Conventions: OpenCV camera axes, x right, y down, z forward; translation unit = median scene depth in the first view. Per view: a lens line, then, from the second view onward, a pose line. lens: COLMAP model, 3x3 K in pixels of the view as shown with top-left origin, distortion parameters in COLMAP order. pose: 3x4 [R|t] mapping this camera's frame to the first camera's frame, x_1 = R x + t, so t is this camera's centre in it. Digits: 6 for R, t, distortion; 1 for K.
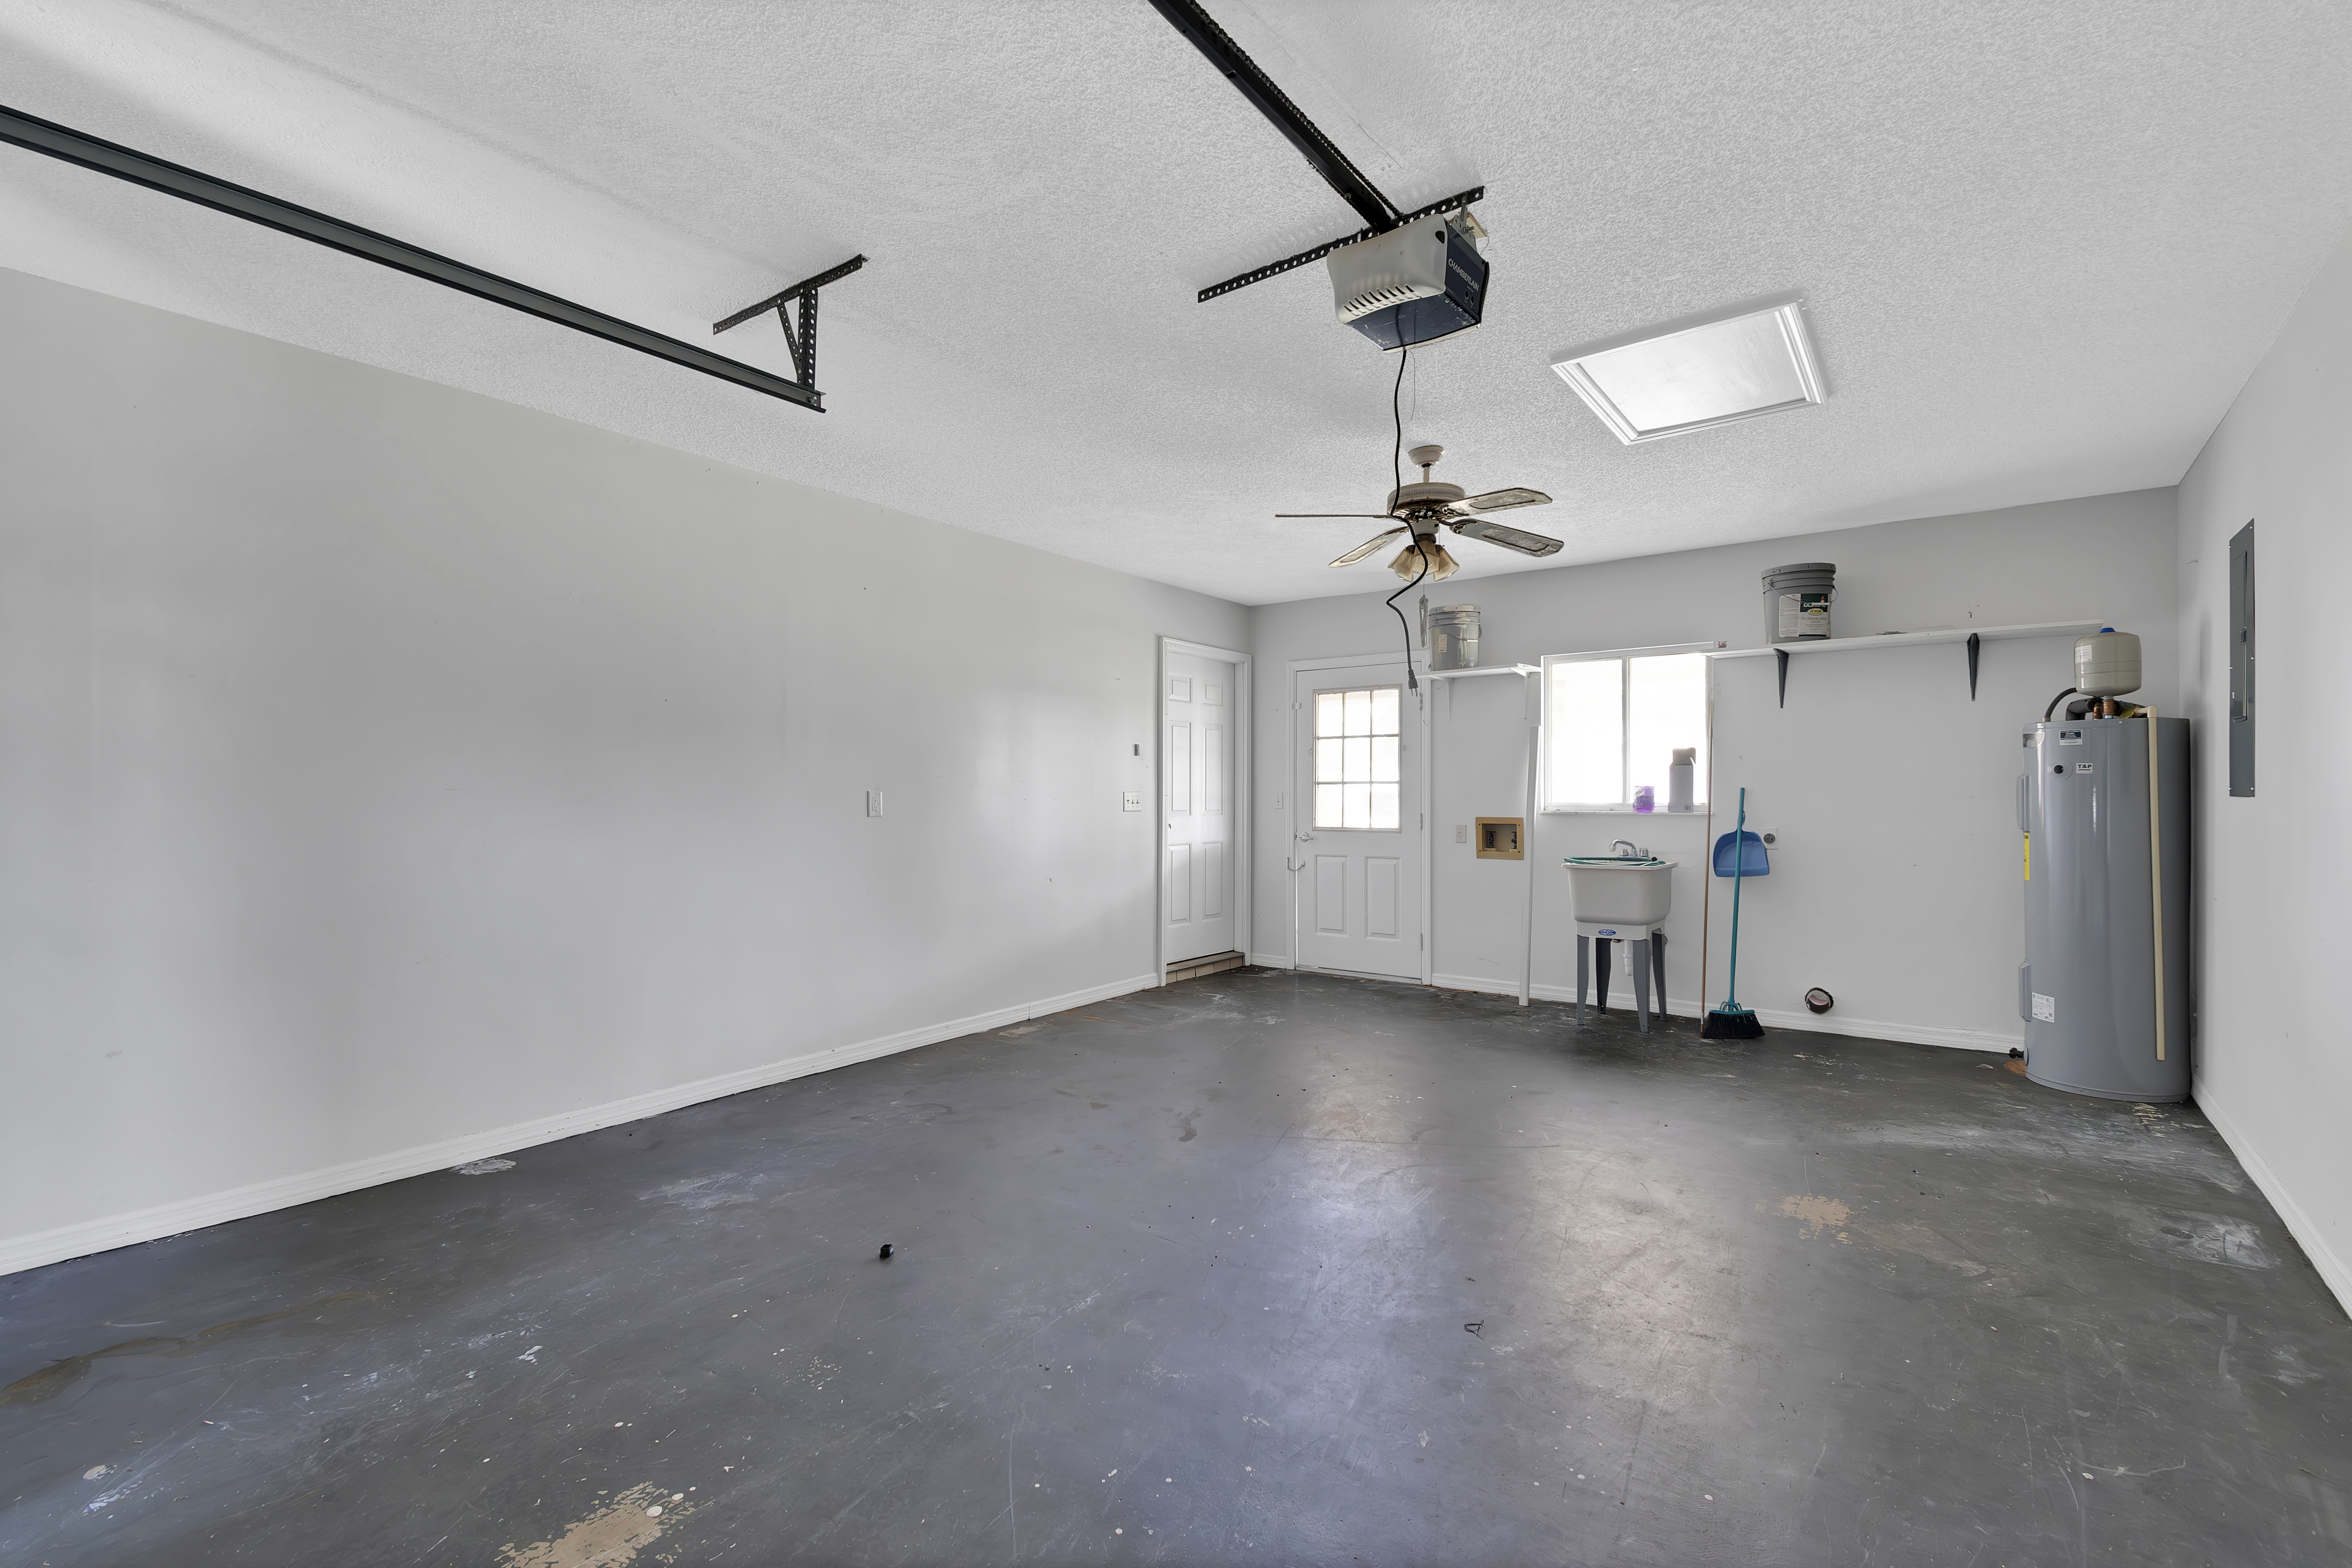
lens RADIAL K [[1058.7, 0, 1178.9], [0, 1058.7, 792.3], [0, 0, 1]] dist [0.016398, -0.000049]
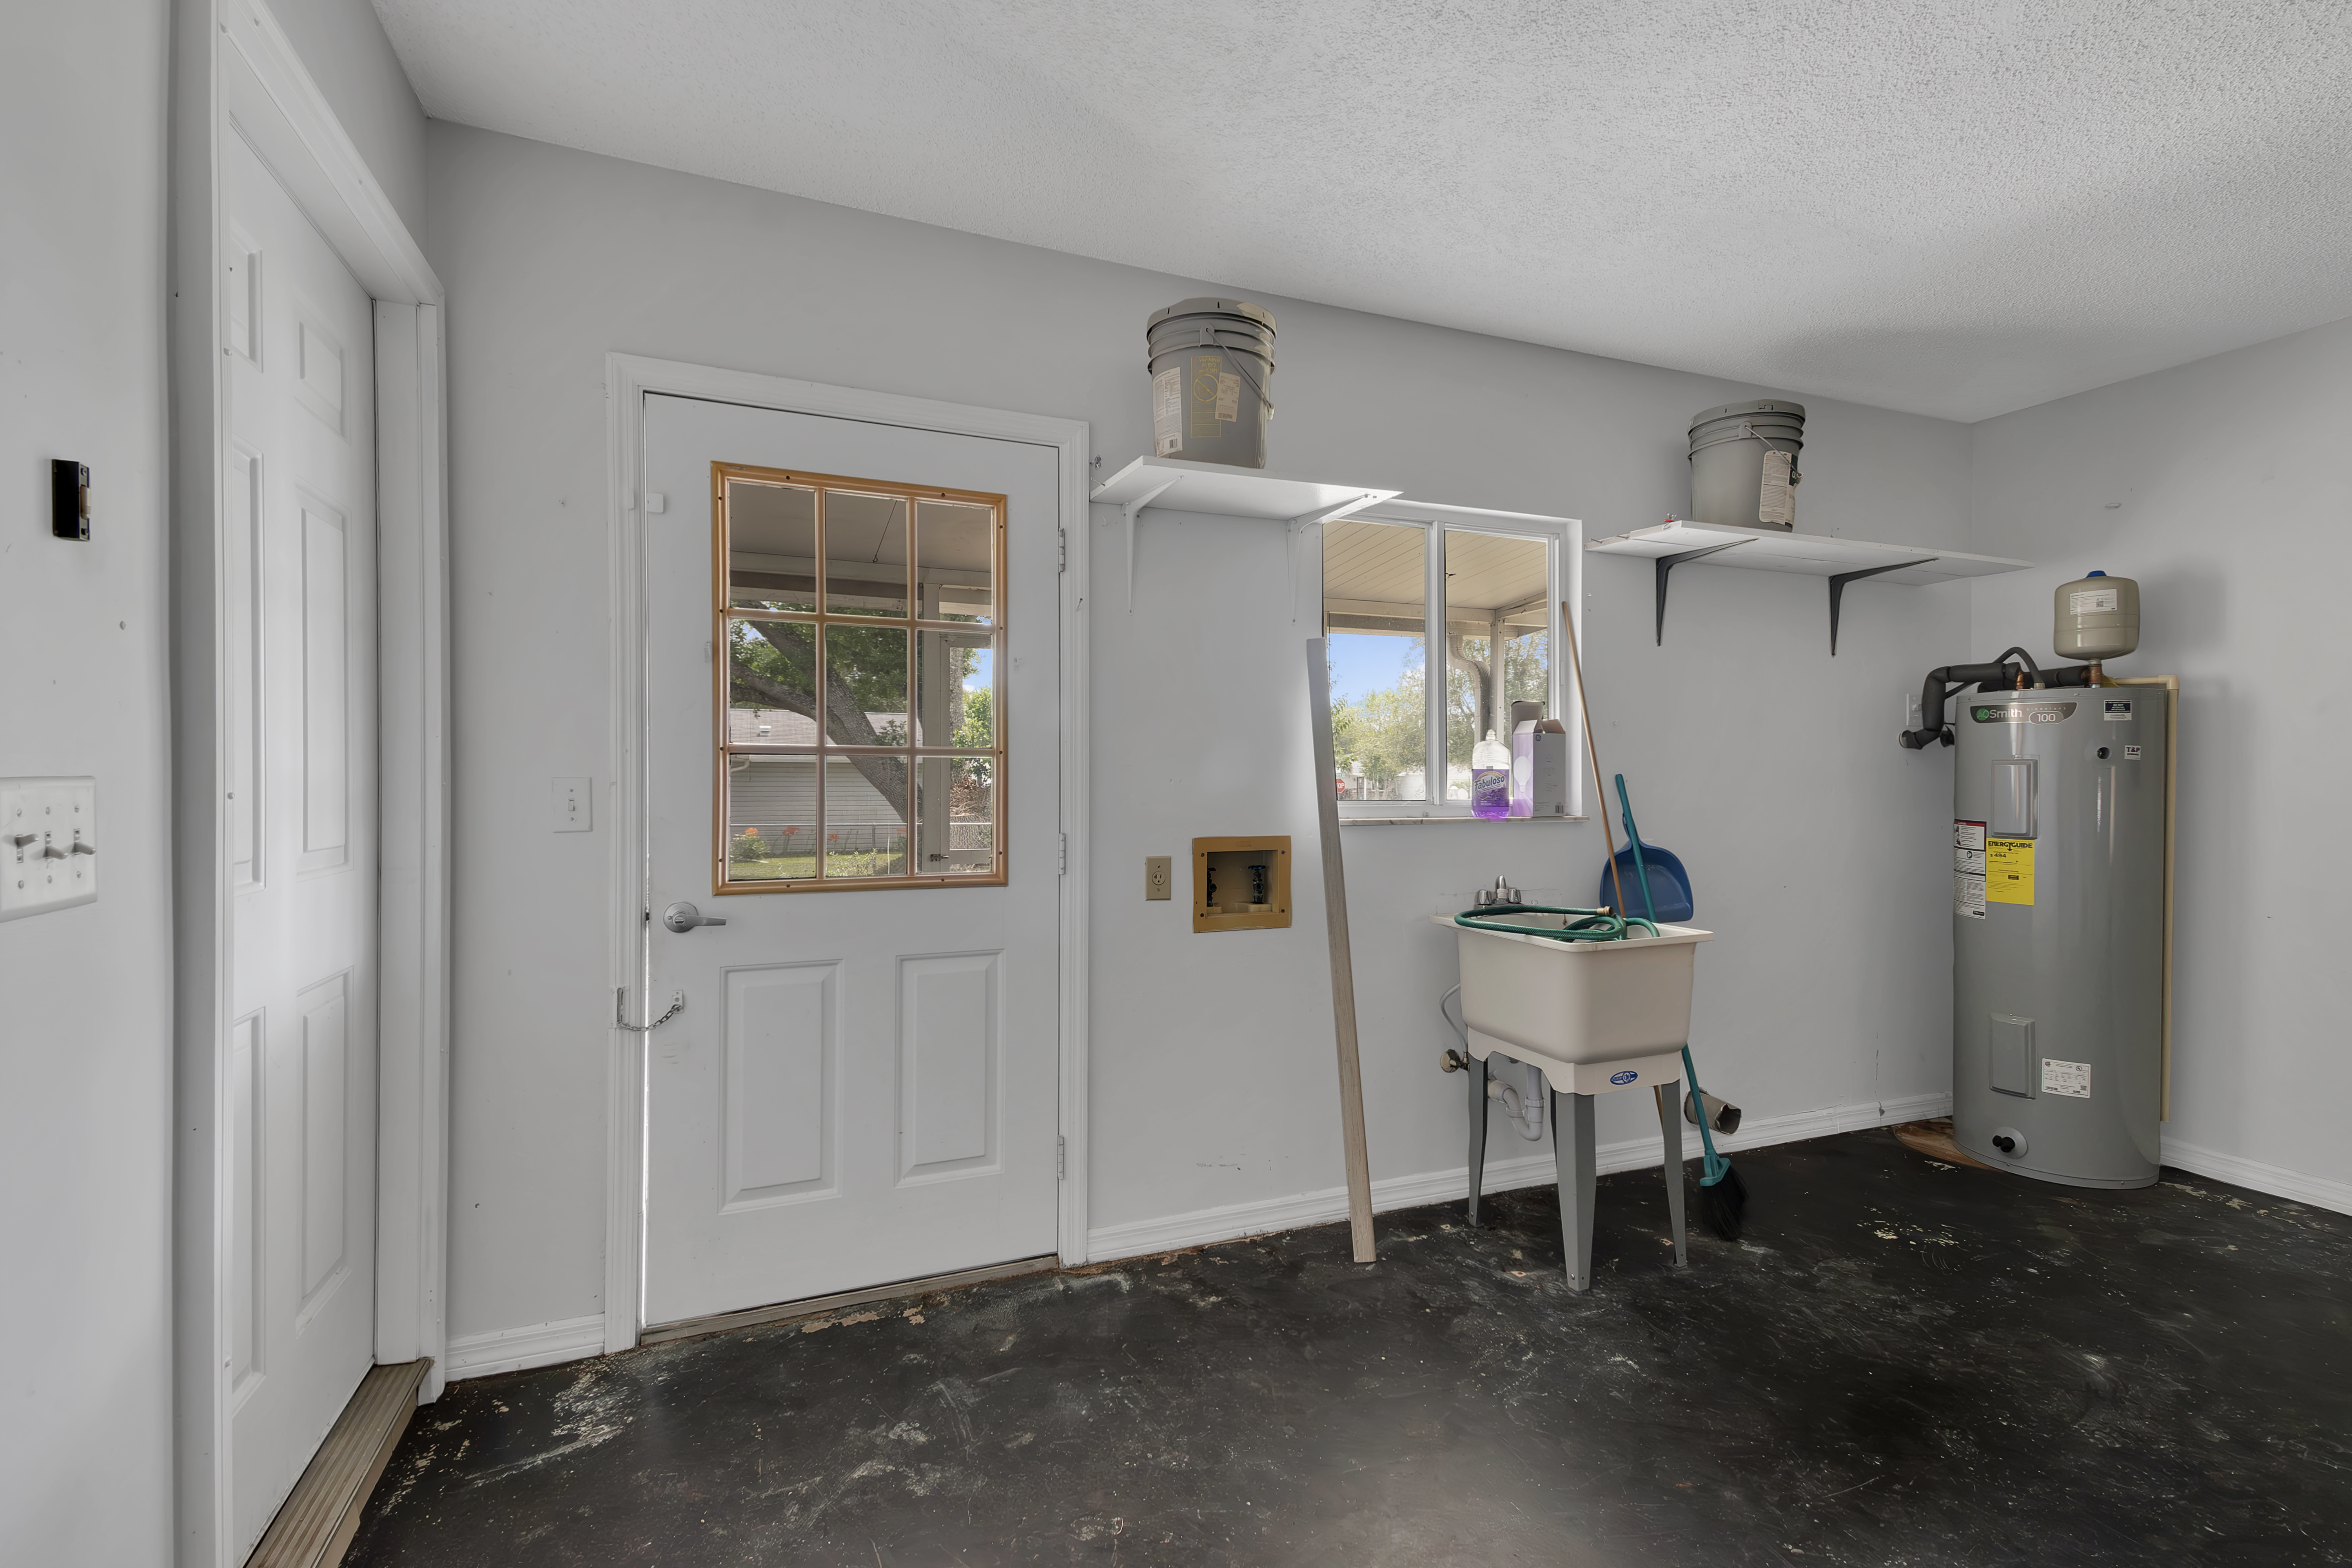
lens RADIAL K [[1058.7, 0, 1179.4], [0, 1058.7, 775.1], [0, 0, 1]] dist [0.016398, -0.000049]
pose [[0.510001, 0.000344, 0.860174, -0.094887], [-0.006920, 0.999969, 0.003703, -0.003269], [-0.860146, -0.007841, 0.509987, 0.830708]]
